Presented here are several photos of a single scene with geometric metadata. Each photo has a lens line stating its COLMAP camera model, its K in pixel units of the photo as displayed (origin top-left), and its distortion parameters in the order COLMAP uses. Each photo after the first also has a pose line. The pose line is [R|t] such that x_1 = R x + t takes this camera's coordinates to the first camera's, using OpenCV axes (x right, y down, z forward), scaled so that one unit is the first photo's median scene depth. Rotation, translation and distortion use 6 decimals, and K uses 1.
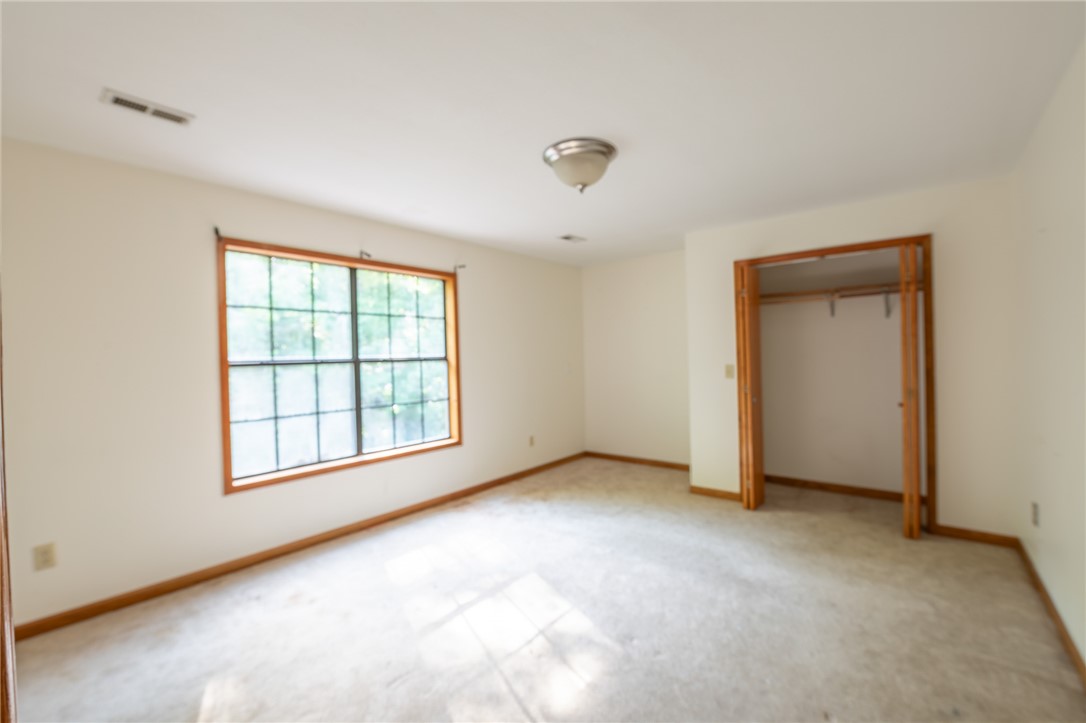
lens RADIAL K [[477.8, 0, 543.0], [0, 477.8, 361.5], [0, 0, 1]] dist [-0.000410, -0.000045]
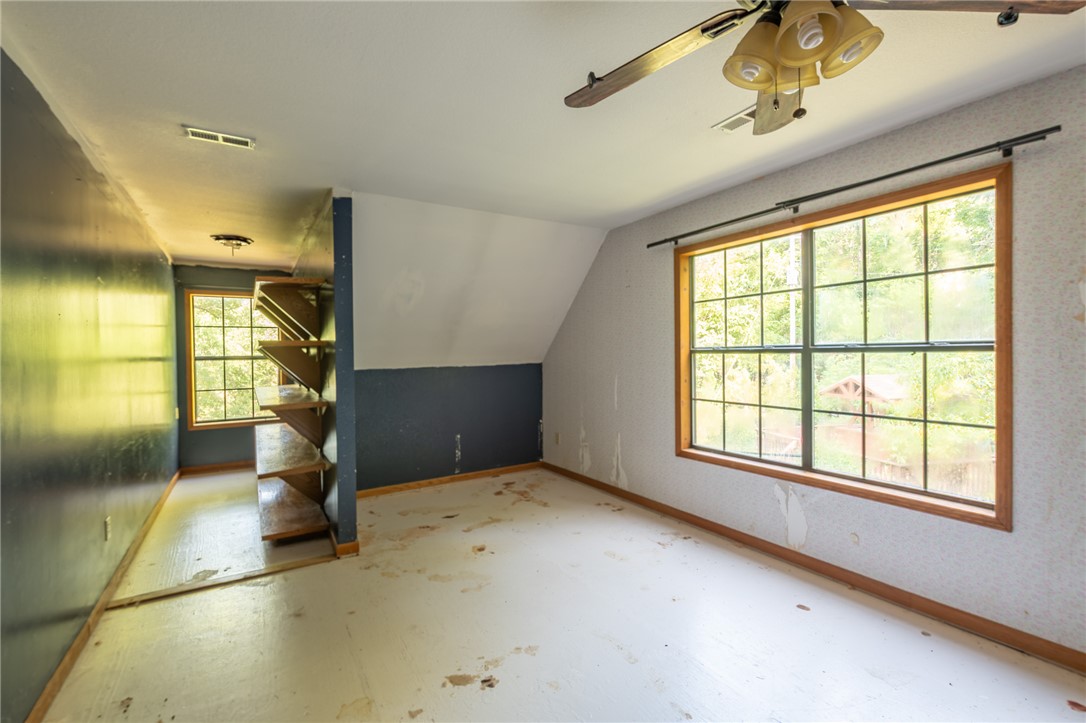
lens RADIAL K [[477.8, 0, 543.0], [0, 477.8, 361.5], [0, 0, 1]] dist [-0.000410, -0.000045]
pose [[-0.338632, 0.042336, -0.939966, 0.495644], [0.011357, 0.999098, 0.040908, -0.017545], [0.940850, 0.003178, -0.338808, 0.876042]]
